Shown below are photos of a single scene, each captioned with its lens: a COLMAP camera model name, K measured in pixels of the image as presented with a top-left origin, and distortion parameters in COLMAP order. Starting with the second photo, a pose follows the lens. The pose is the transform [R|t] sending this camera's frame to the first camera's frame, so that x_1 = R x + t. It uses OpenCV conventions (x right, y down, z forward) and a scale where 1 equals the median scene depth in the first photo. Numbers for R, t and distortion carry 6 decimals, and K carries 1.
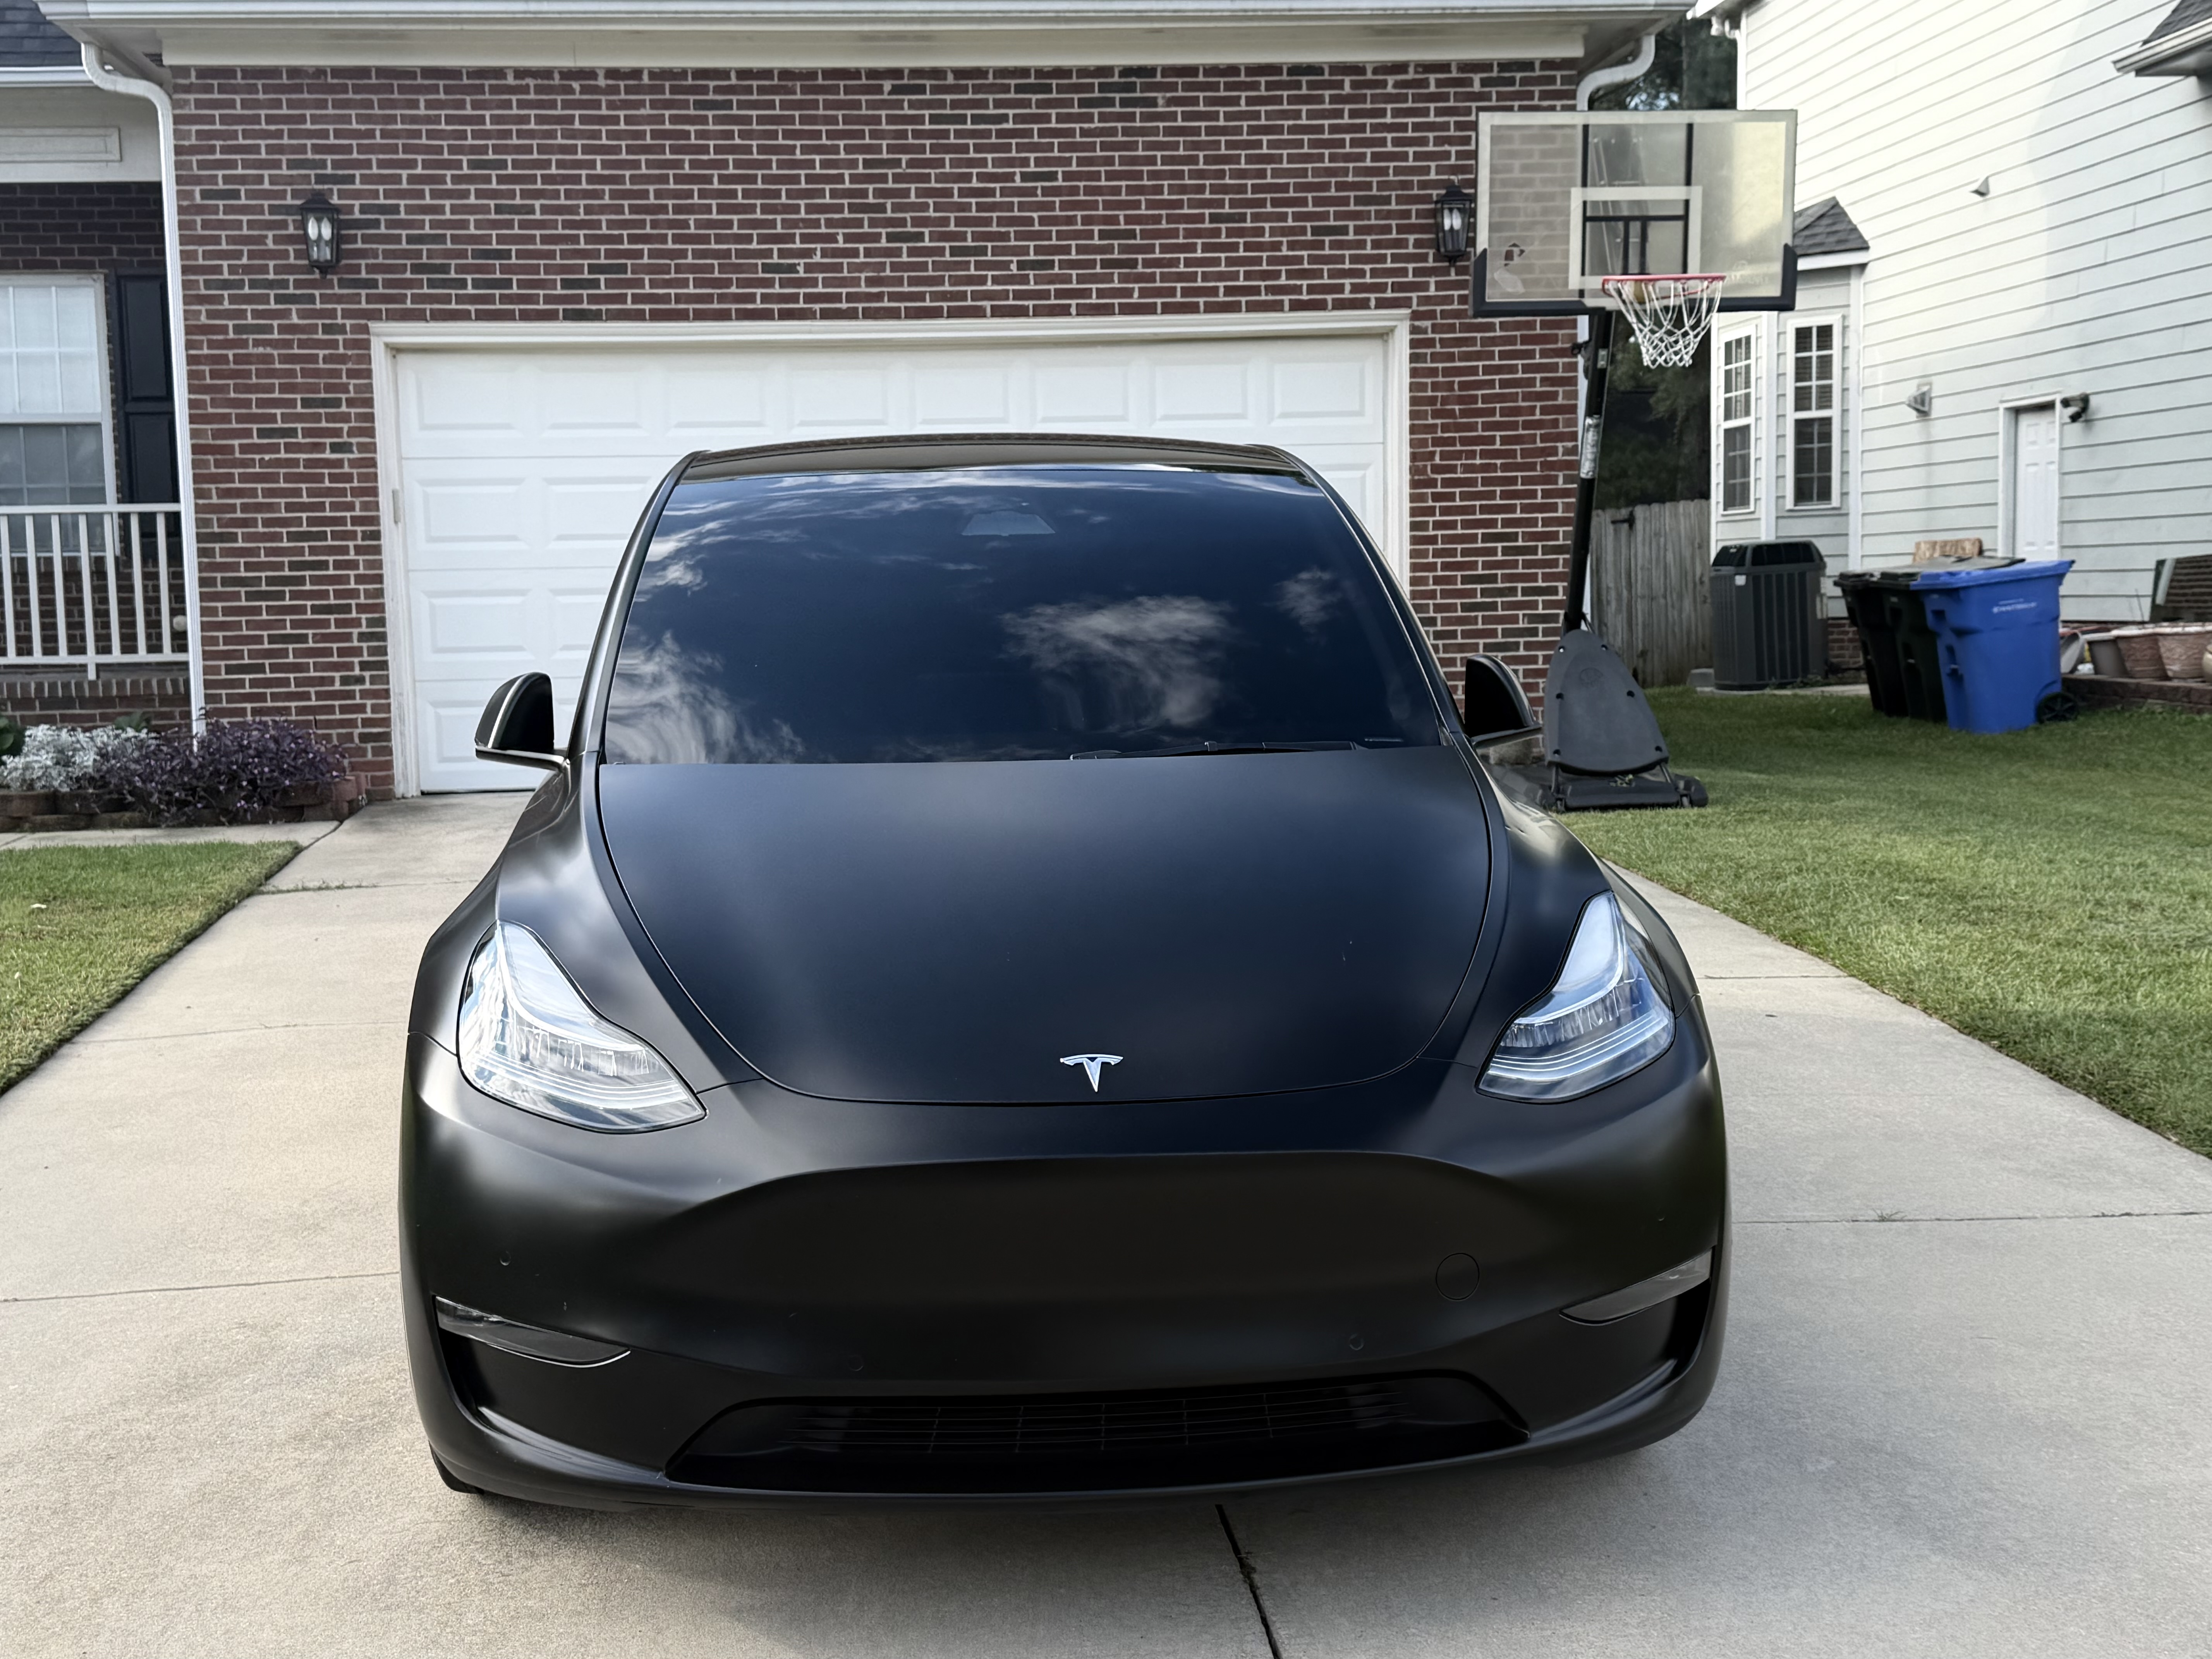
lens RADIAL K [[2908.6, 0, 1110.2], [0, 2908.6, 821.2], [0, 0, 1]] dist [0.014206, 0.000000]
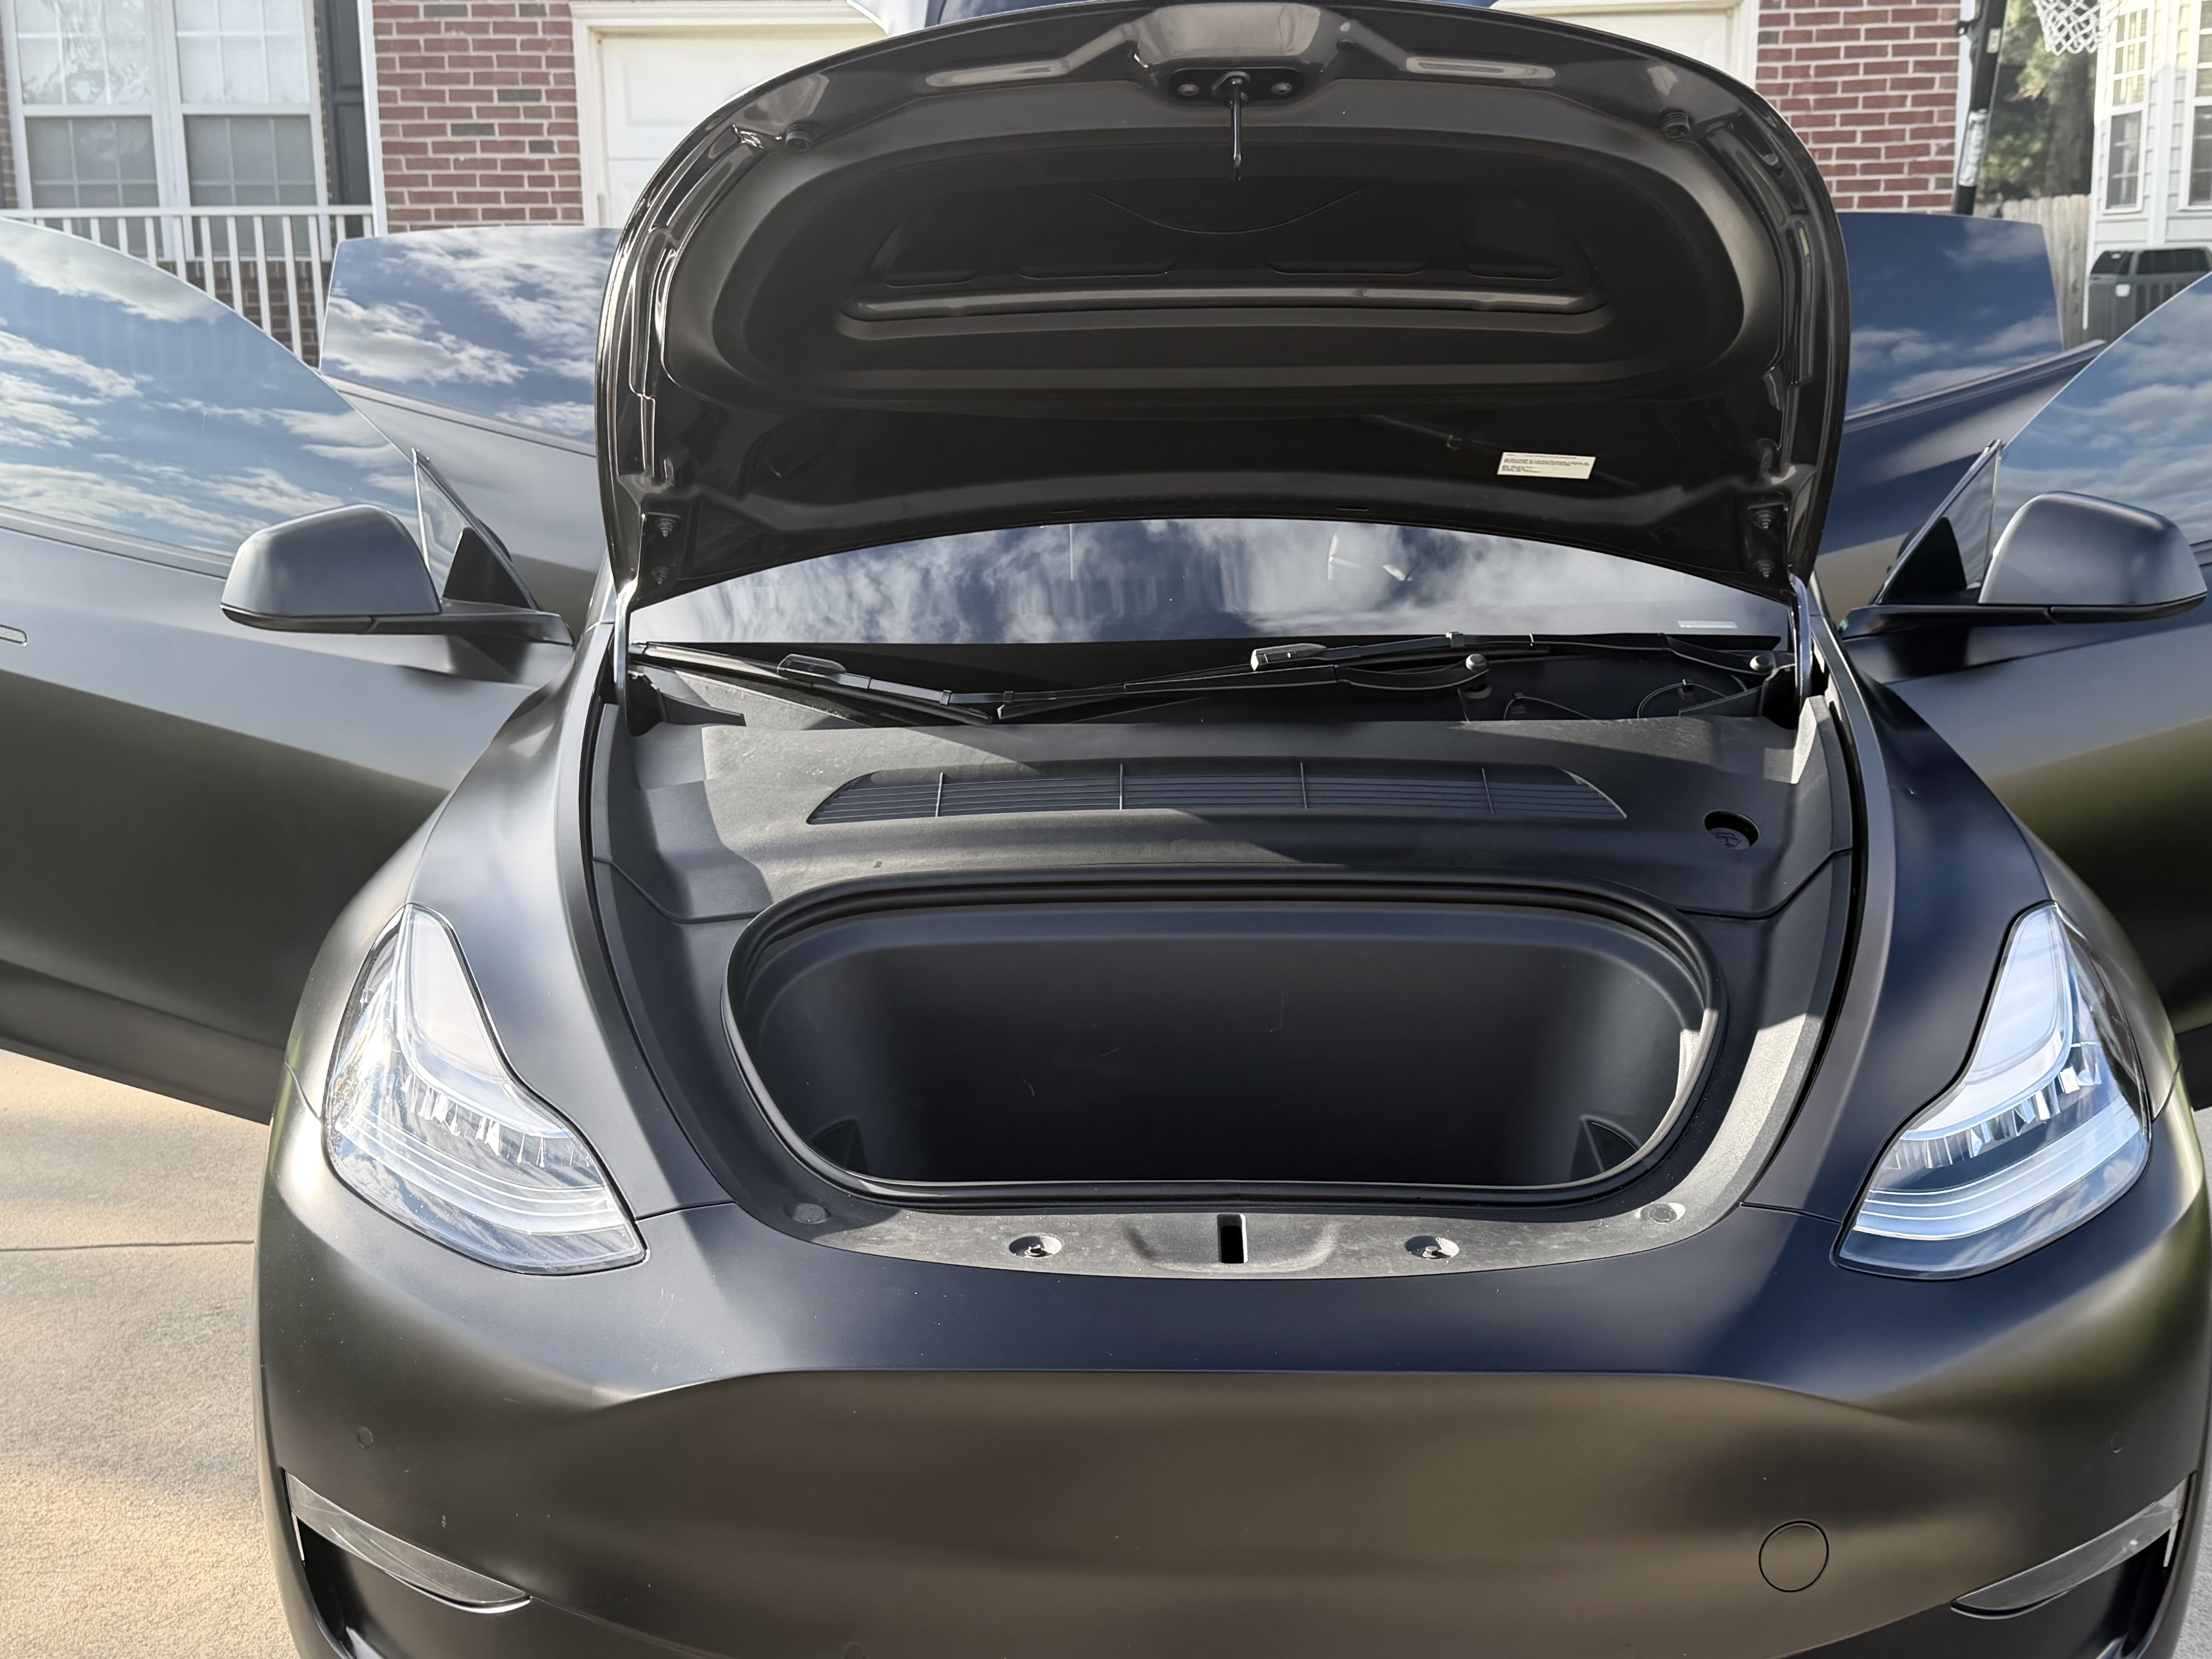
lens RADIAL K [[2908.6, 0, 1050.3], [0, 2908.6, 899.0], [0, 0, 1]] dist [0.014206, 0.000000]
pose [[0.992139, 0.033121, -0.120677, 0.007739], [-0.017074, 0.991148, 0.131662, -0.017932], [0.123969, -0.128567, 0.983922, 0.098484]]
